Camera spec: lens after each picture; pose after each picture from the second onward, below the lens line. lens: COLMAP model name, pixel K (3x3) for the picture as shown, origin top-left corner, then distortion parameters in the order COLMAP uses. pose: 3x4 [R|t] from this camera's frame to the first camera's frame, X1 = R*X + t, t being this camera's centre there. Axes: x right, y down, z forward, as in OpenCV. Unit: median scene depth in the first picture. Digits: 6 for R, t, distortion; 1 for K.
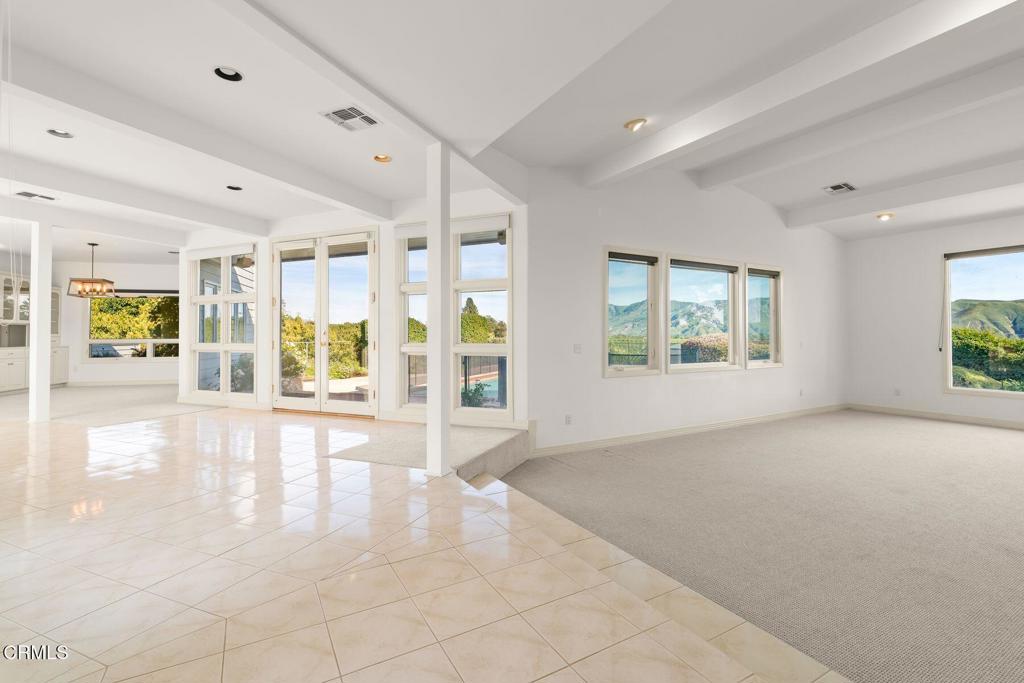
lens RADIAL K [[462.7, 0, 512.0], [0, 462.7, 341.5], [0, 0, 1]] dist [0.000167, 0.000171]
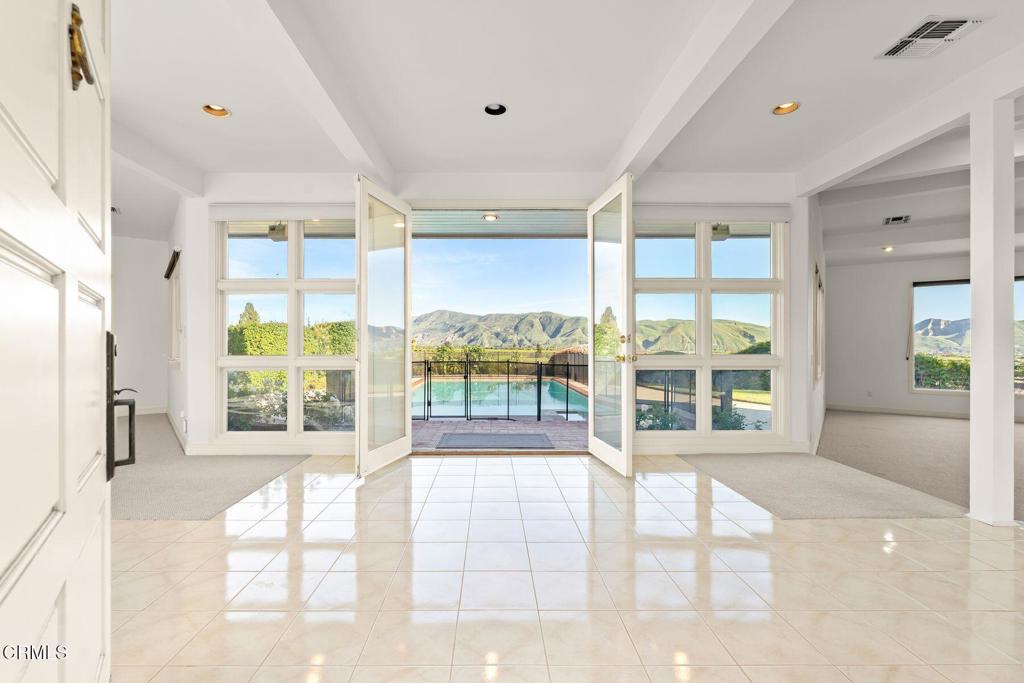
lens RADIAL K [[483.9, 0, 512.0], [0, 483.9, 341.5], [0, 0, 1]] dist [-0.000697, -0.000039]
pose [[0.913454, 0.008269, 0.406857, -0.614732], [0.001401, 0.999724, -0.023465, 0.000829], [-0.406939, 0.022005, 0.913190, 0.262078]]
